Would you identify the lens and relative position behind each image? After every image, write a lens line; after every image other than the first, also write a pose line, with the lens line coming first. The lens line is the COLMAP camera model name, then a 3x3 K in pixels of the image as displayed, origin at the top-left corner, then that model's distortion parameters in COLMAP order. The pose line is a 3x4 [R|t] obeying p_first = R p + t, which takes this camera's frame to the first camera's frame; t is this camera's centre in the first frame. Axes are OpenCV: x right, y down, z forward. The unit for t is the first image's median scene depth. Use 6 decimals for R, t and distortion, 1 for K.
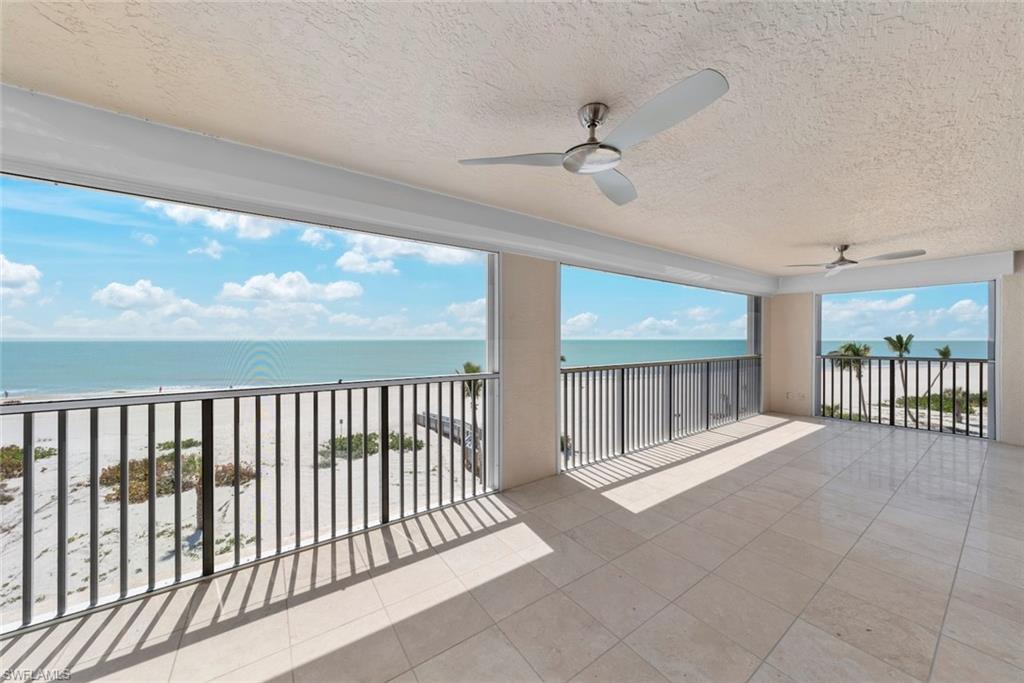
lens RADIAL K [[364.7, 0, 510.7], [0, 364.7, 342.3], [0, 0, 1]] dist [0.000246, -0.000170]
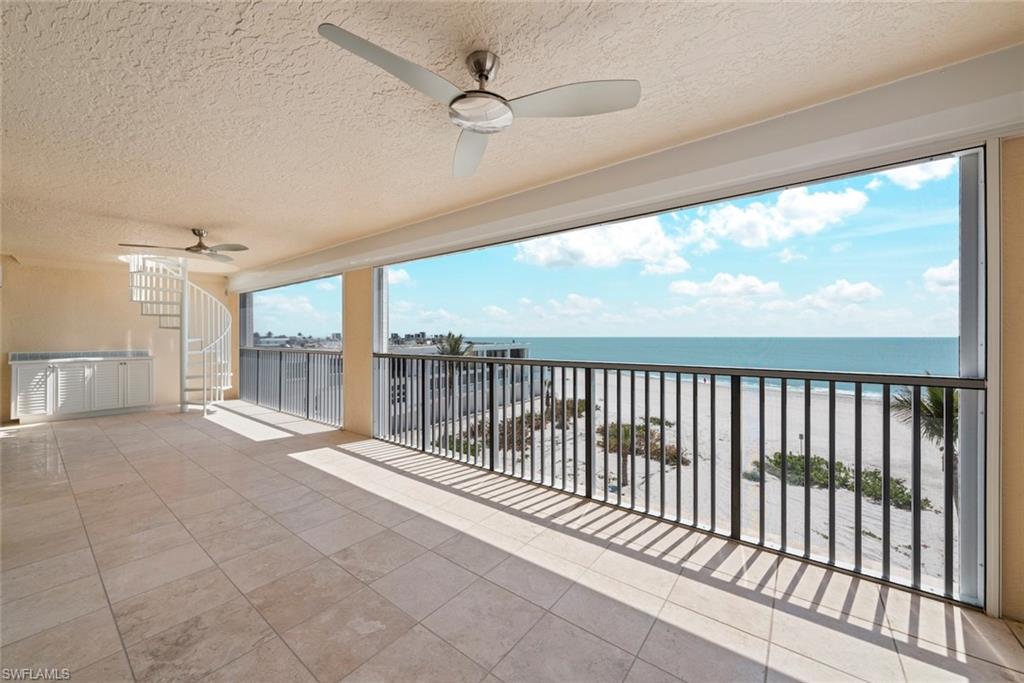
lens RADIAL K [[388.7, 0, 512.0], [0, 388.7, 341.5], [0, 0, 1]] dist [-0.000179, 0.000174]
pose [[0.284365, 0.032247, -0.958174, 0.361781], [0.013917, 0.999190, 0.037758, -0.003363], [0.958615, -0.024072, 0.283686, 0.254766]]
